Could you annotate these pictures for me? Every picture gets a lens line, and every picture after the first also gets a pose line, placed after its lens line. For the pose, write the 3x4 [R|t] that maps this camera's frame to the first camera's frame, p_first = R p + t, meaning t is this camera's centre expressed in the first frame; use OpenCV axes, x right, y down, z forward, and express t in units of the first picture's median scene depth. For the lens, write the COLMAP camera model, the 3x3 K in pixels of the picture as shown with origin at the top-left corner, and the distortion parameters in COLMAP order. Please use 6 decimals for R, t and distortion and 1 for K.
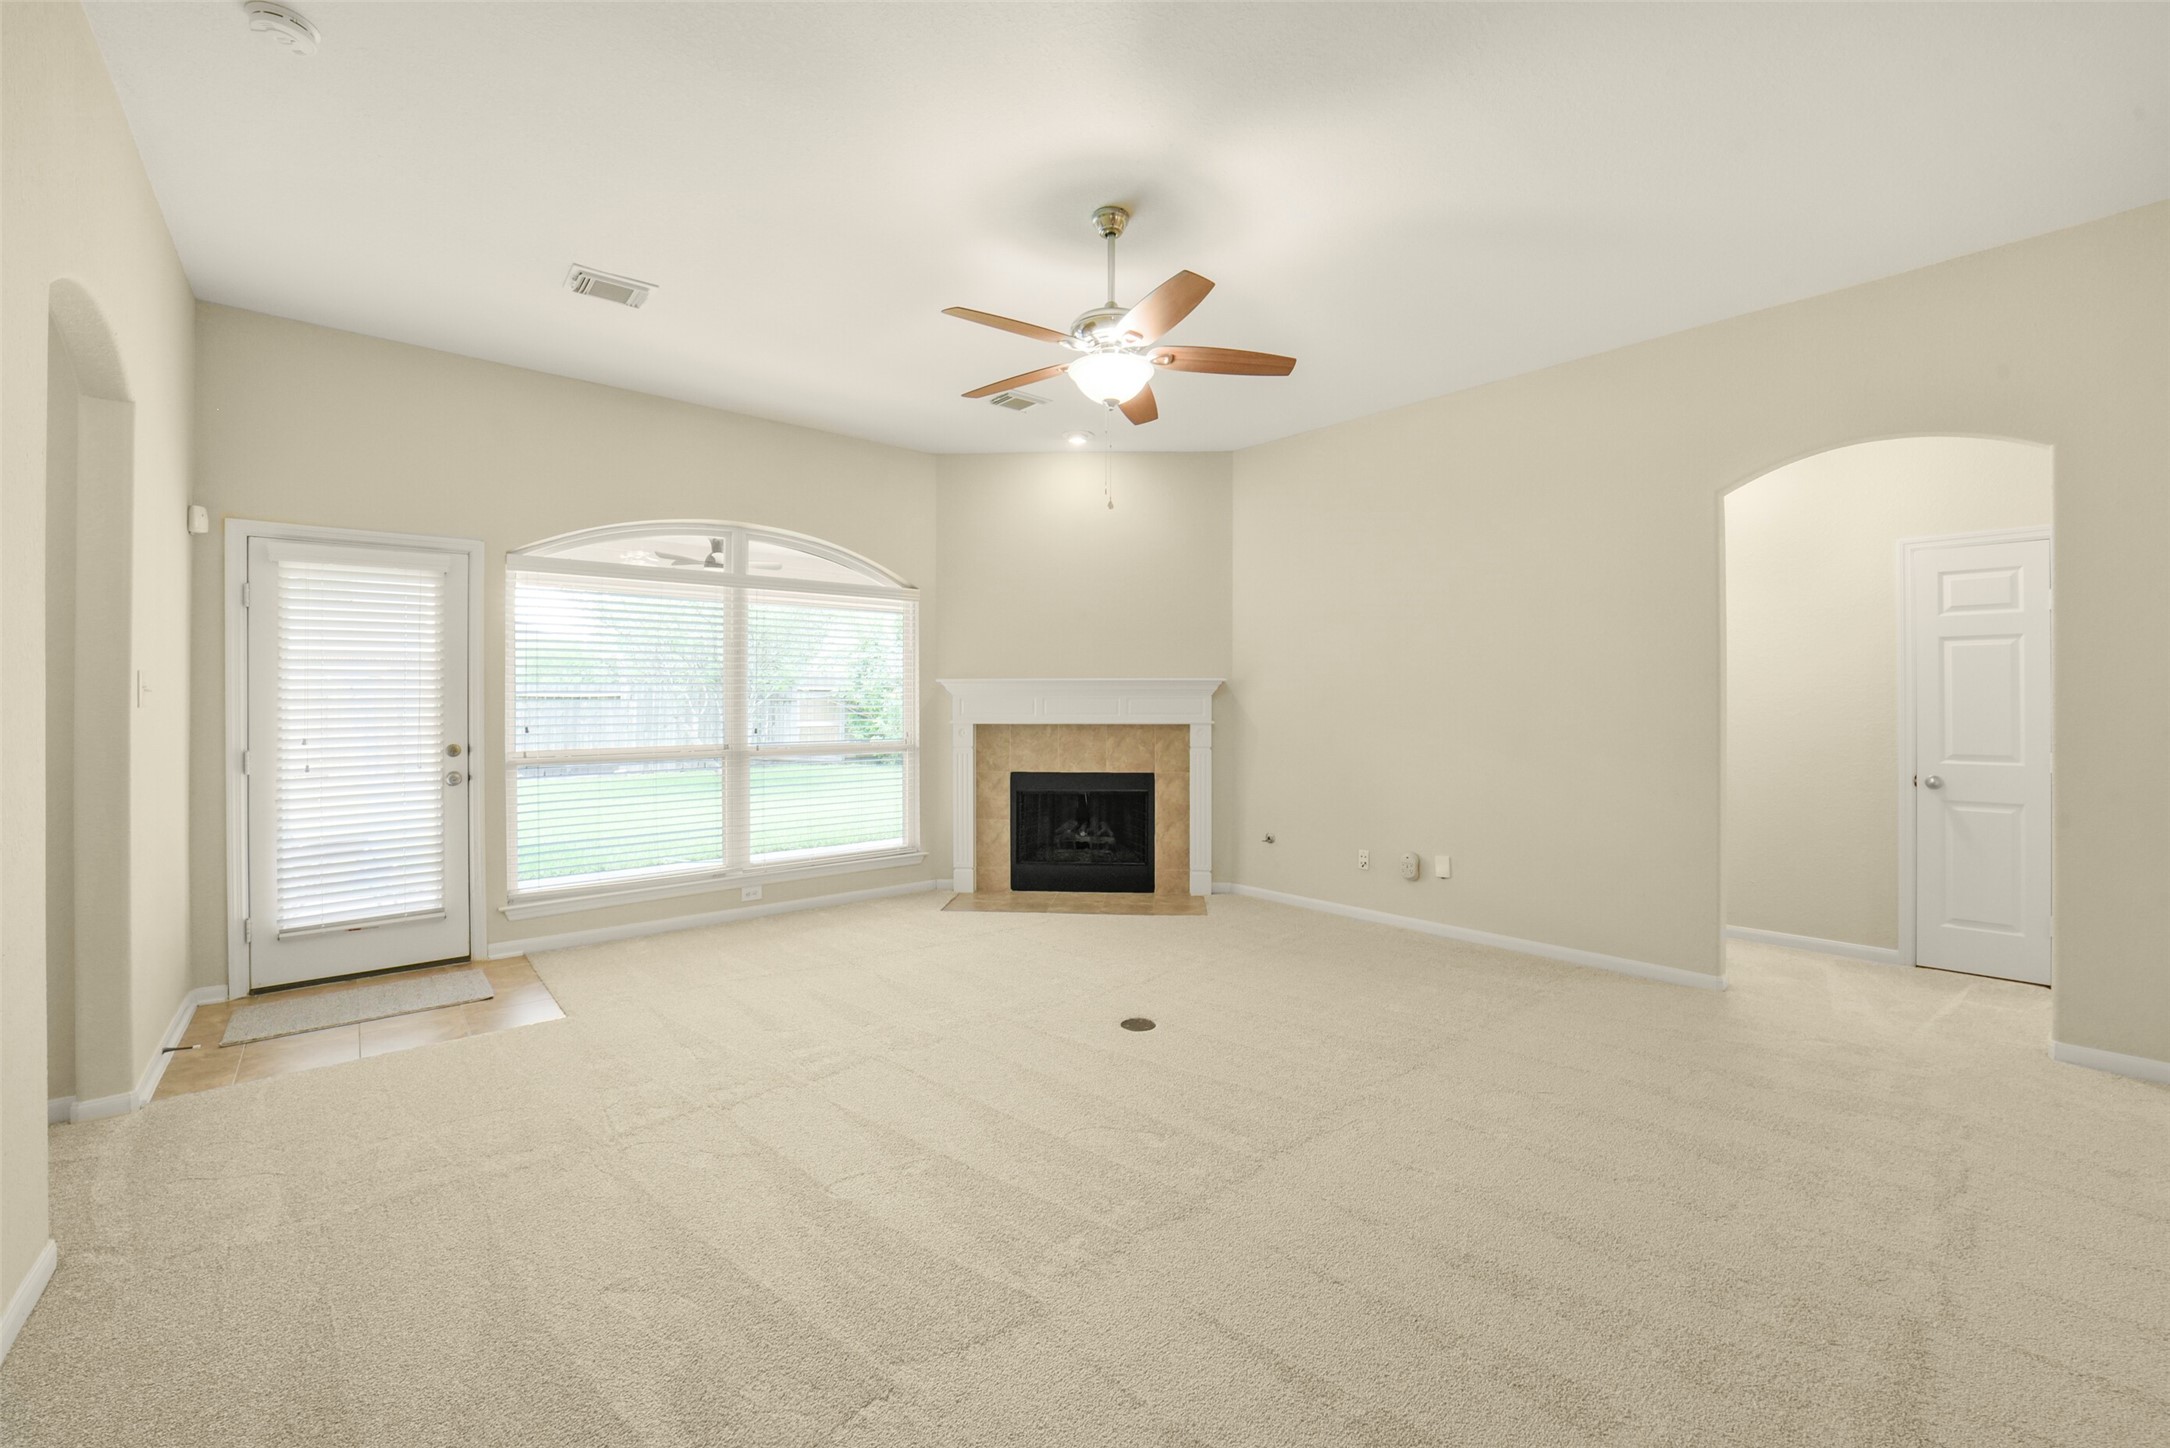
lens RADIAL K [[868.3, 0, 1102.7], [0, 868.3, 715.9], [0, 0, 1]] dist [-0.029911, 0.003884]
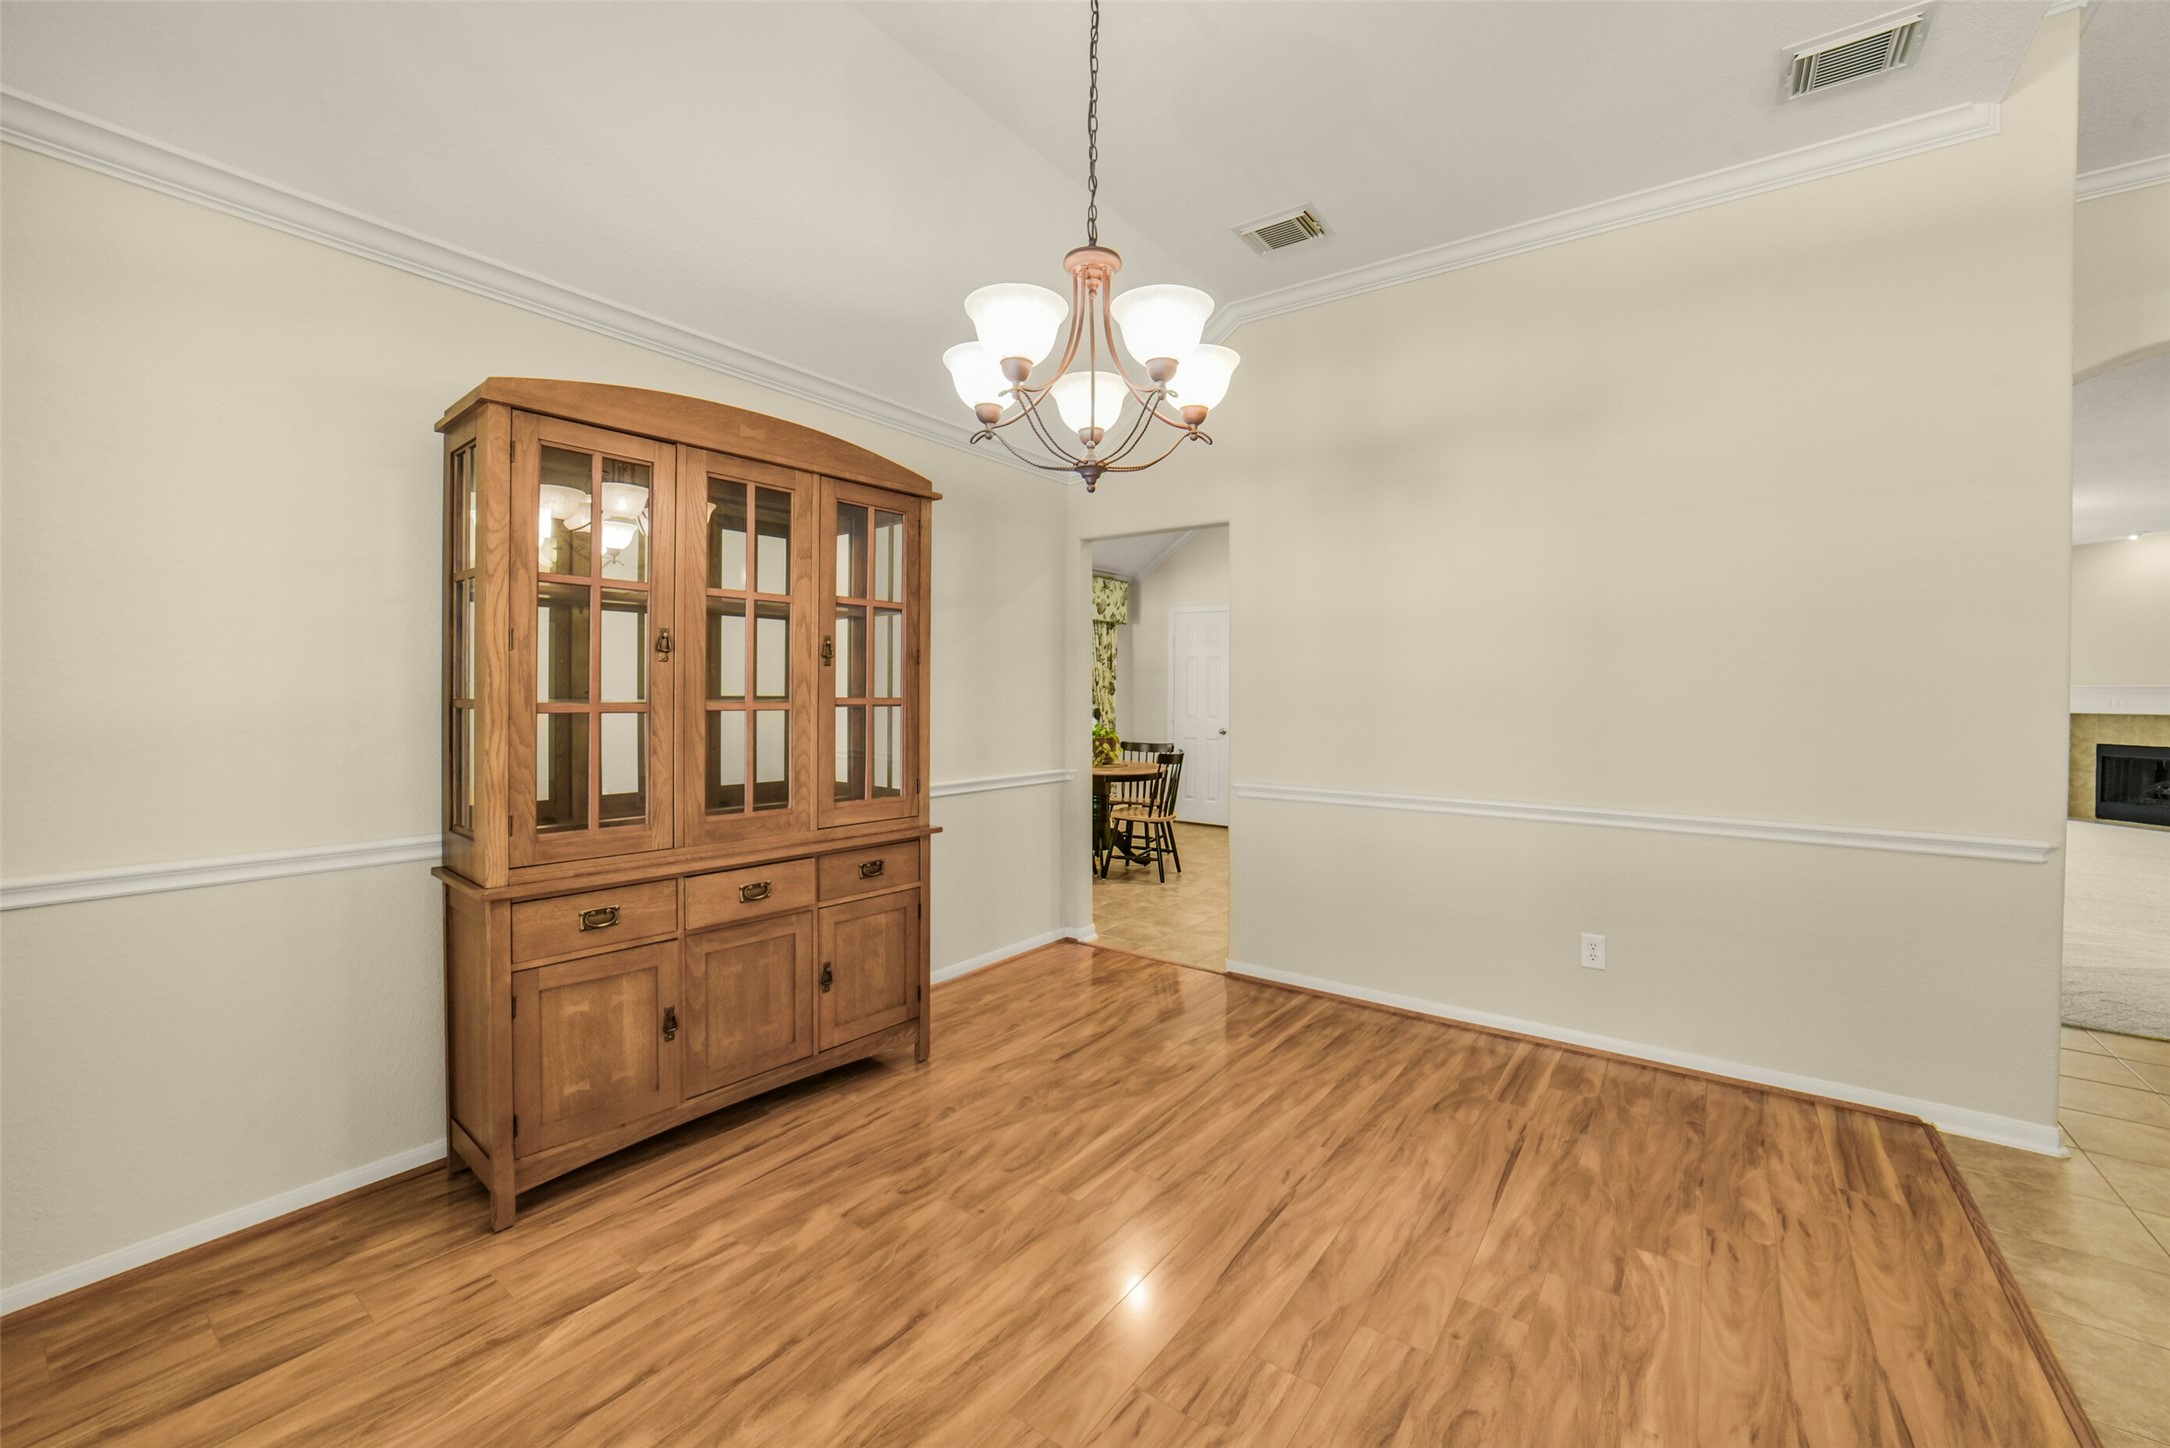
lens RADIAL K [[868.3, 0, 1082.0], [0, 868.3, 705.0], [0, 0, 1]] dist [-0.029911, 0.003884]
pose [[0.215987, 0.009343, -0.976352, 1.005845], [-0.022664, 0.999733, 0.004553, 0.028783], [0.976133, 0.021144, 0.216141, -1.169302]]
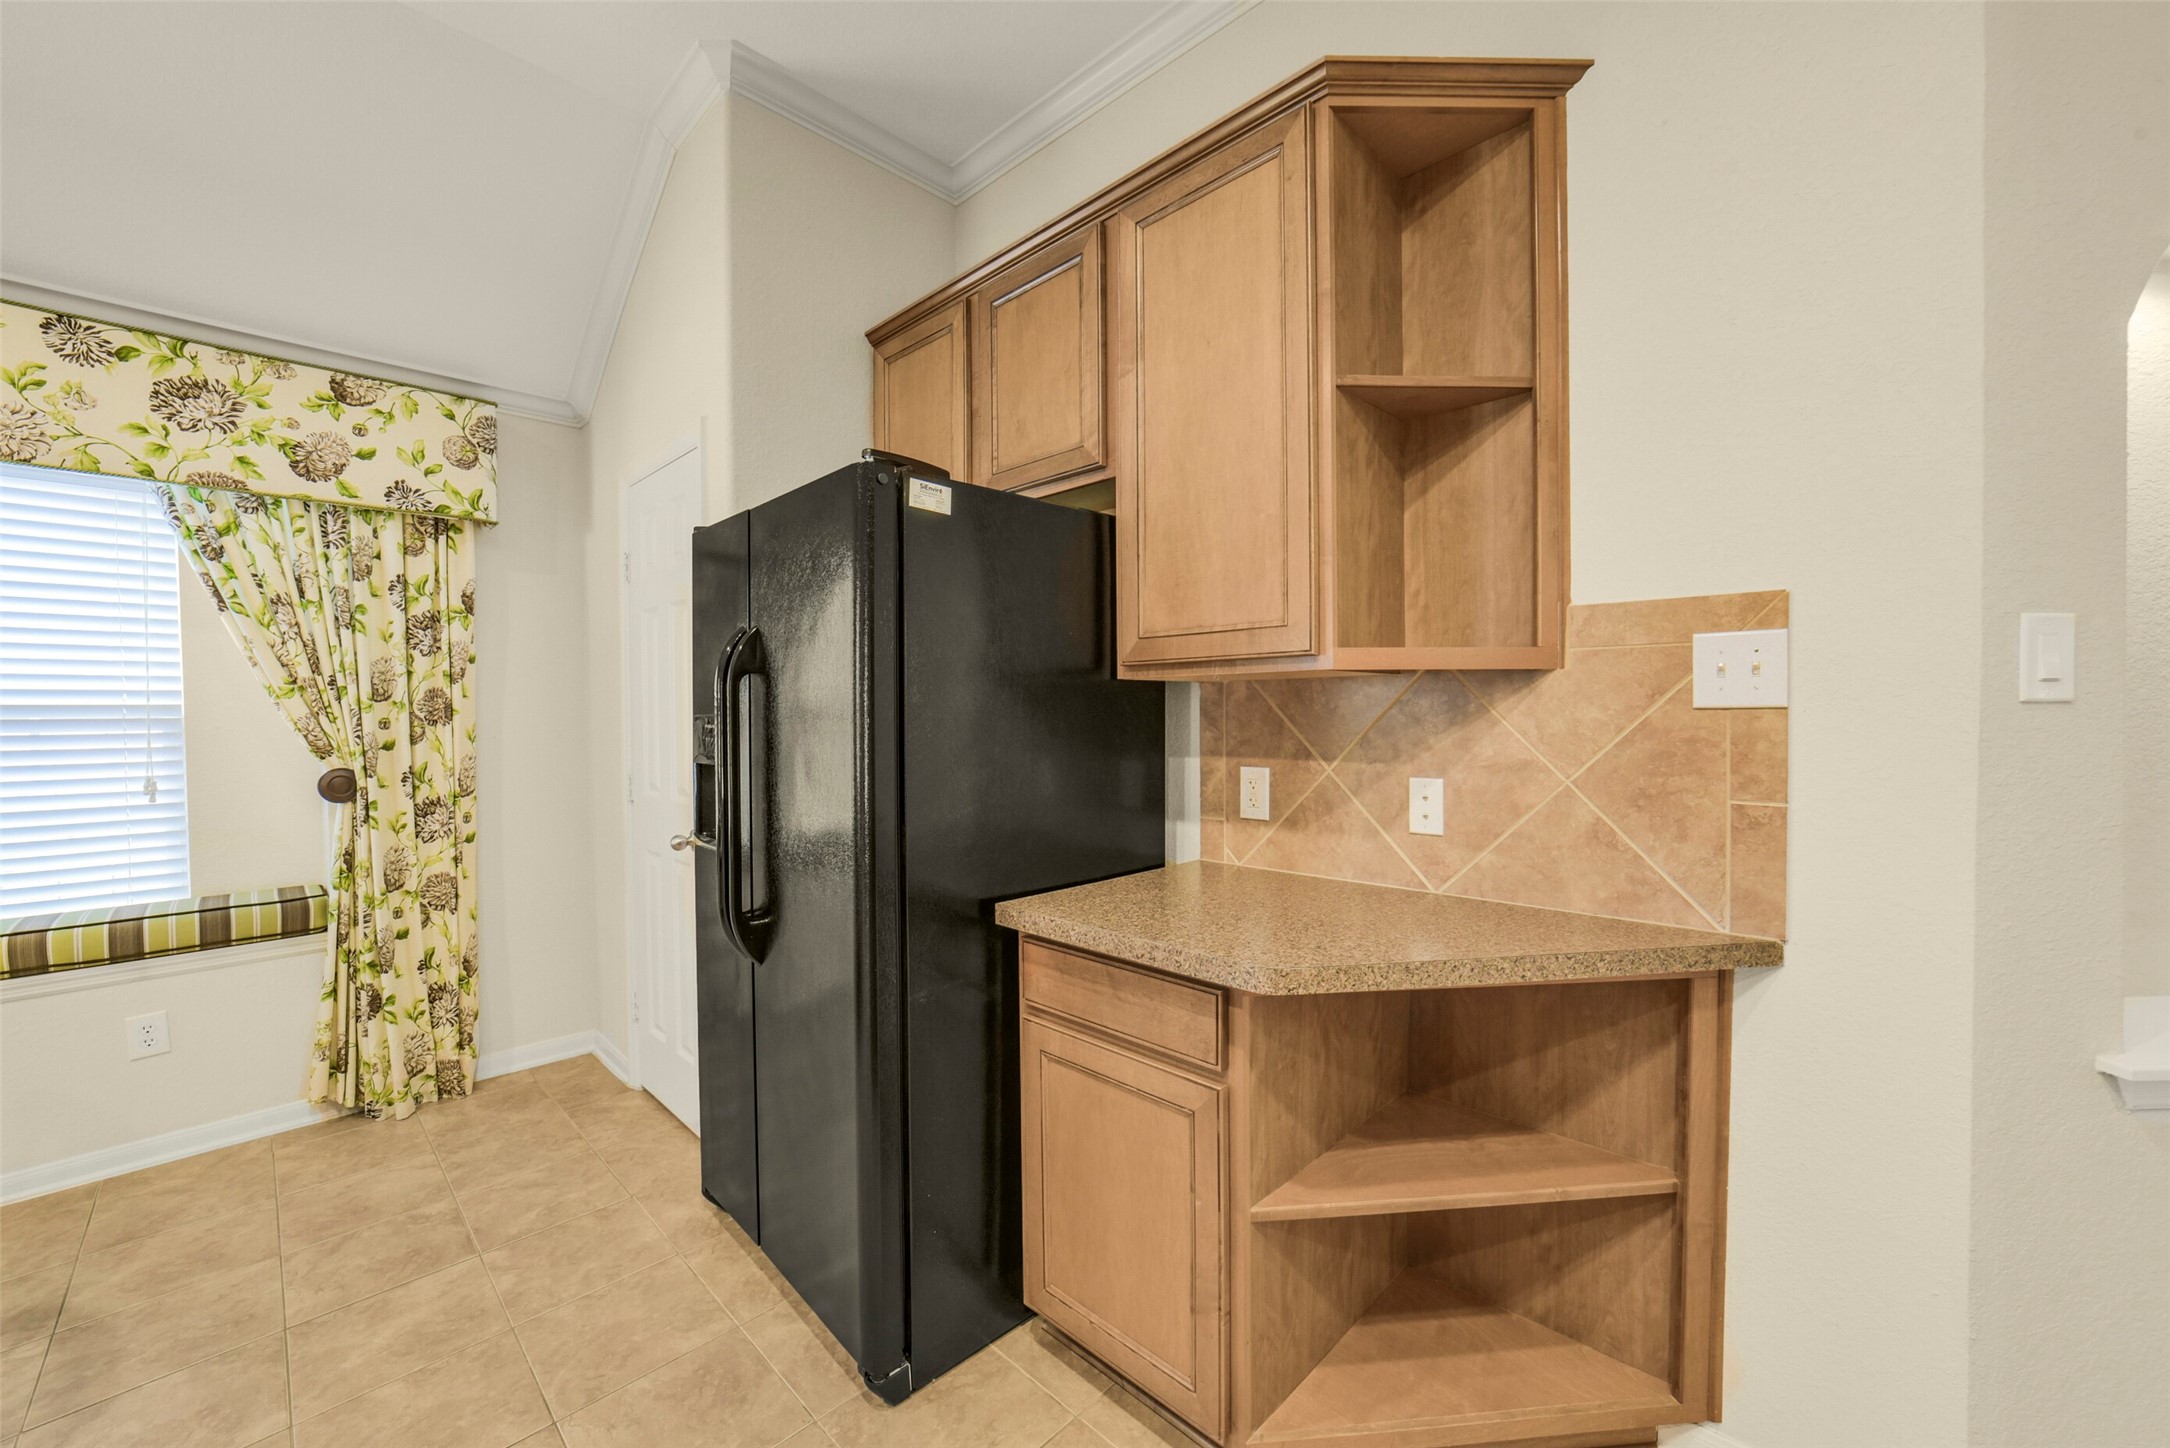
lens RADIAL K [[868.3, 0, 1084.5], [0, 868.3, 716.7], [0, 0, 1]] dist [-0.029911, 0.003884]
pose [[0.066090, 0.006573, -0.997792, 0.141289], [-0.005730, 0.999964, 0.006208, 0.006575], [0.997797, 0.005307, 0.066126, -0.491927]]
